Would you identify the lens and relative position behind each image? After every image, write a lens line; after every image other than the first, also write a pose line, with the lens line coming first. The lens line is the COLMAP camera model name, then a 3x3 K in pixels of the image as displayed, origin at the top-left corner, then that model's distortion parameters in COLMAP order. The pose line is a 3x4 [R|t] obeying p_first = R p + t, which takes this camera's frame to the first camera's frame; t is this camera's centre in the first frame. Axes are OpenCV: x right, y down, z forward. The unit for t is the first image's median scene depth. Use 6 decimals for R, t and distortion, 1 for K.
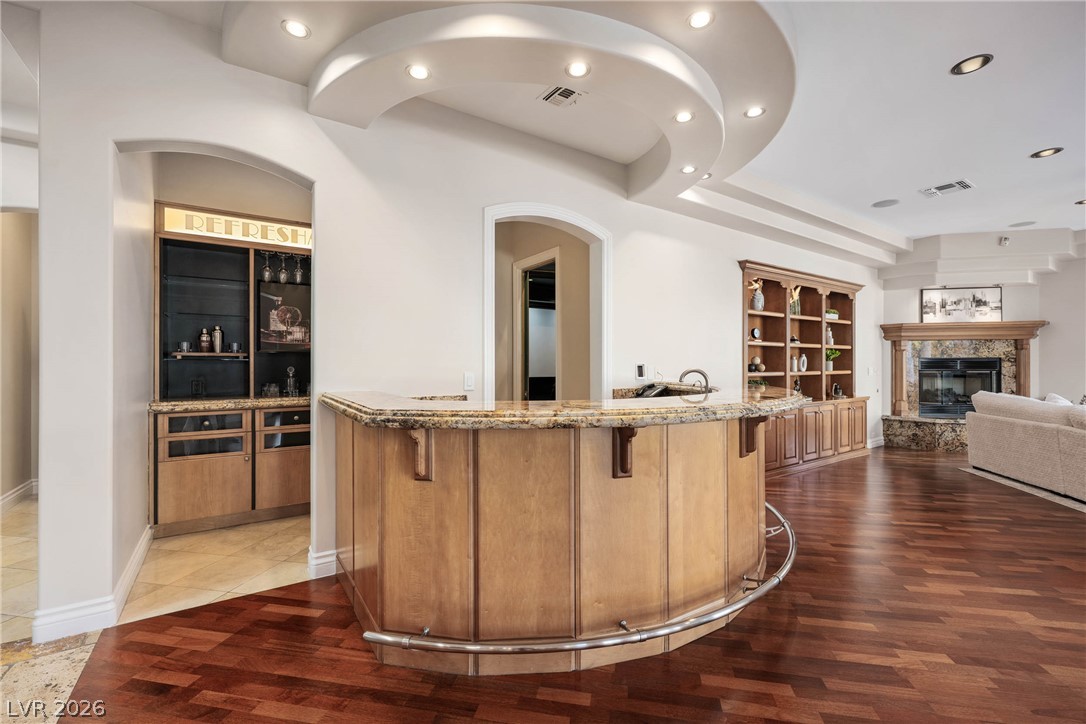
lens RADIAL K [[464.5, 0, 552.1], [0, 464.5, 360.7], [0, 0, 1]] dist [0.000887, 0.000336]
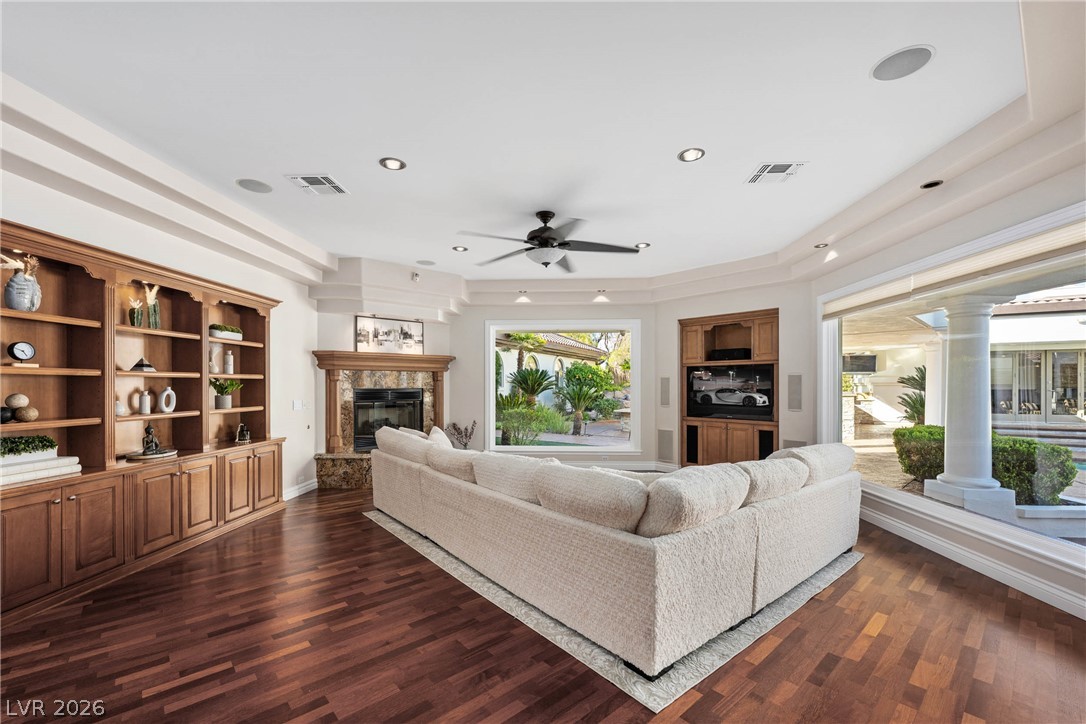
lens RADIAL K [[489.1, 0, 544.8], [0, 489.1, 384.6], [0, 0, 1]] dist [0.000361, 0.000207]
pose [[0.596619, 0.004650, 0.802511, 0.240617], [-0.005218, 0.999985, -0.001915, -0.015344], [-0.802507, -0.003045, 0.596634, 0.108448]]
